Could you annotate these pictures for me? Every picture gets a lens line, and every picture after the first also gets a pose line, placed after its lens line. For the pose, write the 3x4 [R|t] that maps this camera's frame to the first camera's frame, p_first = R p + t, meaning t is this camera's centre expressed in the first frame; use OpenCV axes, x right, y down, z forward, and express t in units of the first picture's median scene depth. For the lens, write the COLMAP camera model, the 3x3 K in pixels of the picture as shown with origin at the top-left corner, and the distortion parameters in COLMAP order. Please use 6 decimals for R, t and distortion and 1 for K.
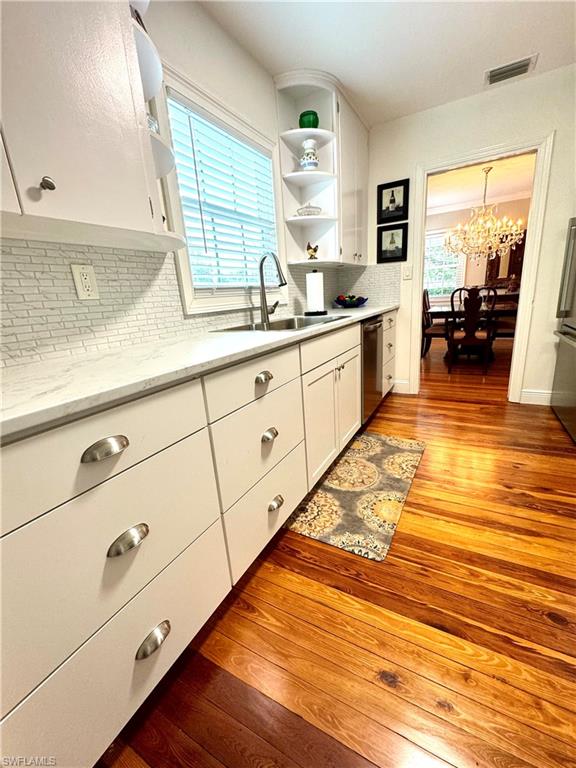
lens RADIAL K [[319.1, 0, 288.0], [0, 319.1, 384.0], [0, 0, 1]] dist [-0.001344, 0.000049]
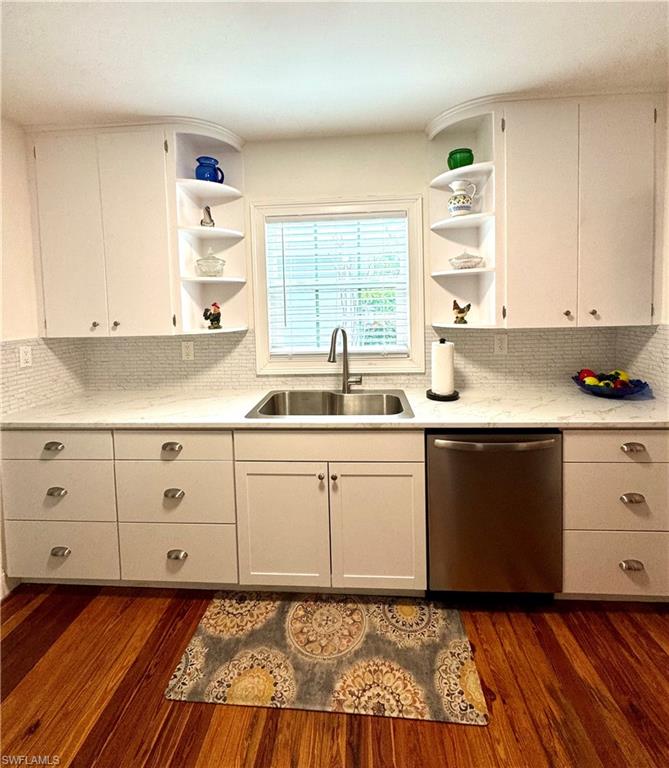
lens RADIAL K [[359.0, 0, 337.8], [0, 359.0, 319.1], [0, 0, 1]] dist [-0.003064, 0.000595]
pose [[0.426064, 0.097976, -0.899372, 0.775573], [-0.244526, 0.969589, -0.010215, -0.354458], [0.871020, 0.224272, 0.437064, 0.434909]]
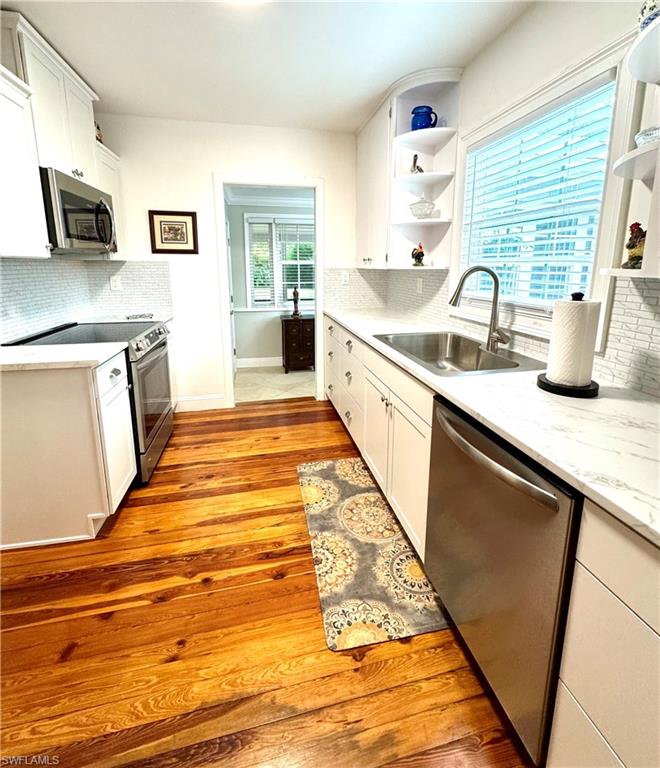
lens RADIAL K [[351.7, 0, 330.2], [0, 351.7, 328.9], [0, 0, 1]] dist [-0.000748, -0.000104]
pose [[-0.750253, 0.185005, -0.634739, 0.697998], [-0.126975, 0.901862, 0.412944, -0.498481], [0.648844, 0.390409, -0.653133, 1.183712]]
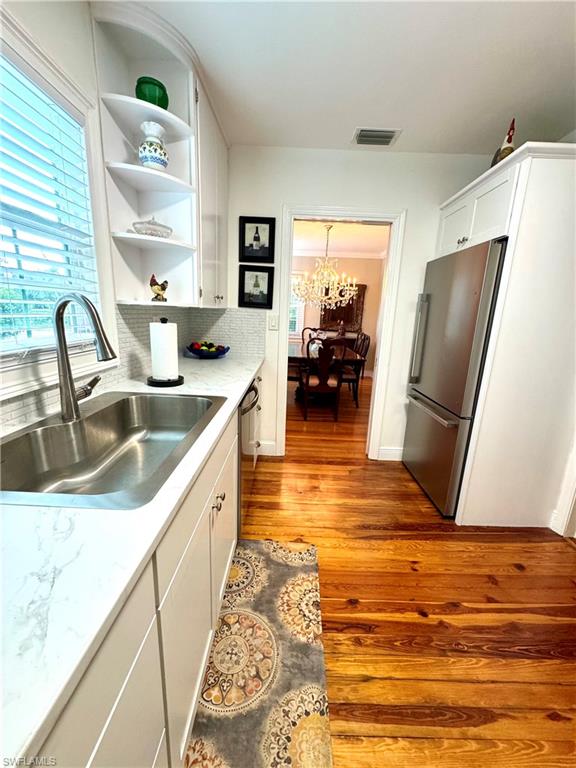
lens RADIAL K [[307.2, 0, 288.0], [0, 307.2, 384.0], [0, 0, 1]] dist [-0.000985, -0.000167]
pose [[0.873883, -0.009566, 0.486041, -0.002504], [0.031258, 0.998843, -0.036543, -0.200977], [-0.485130, 0.047128, 0.873171, 0.342997]]
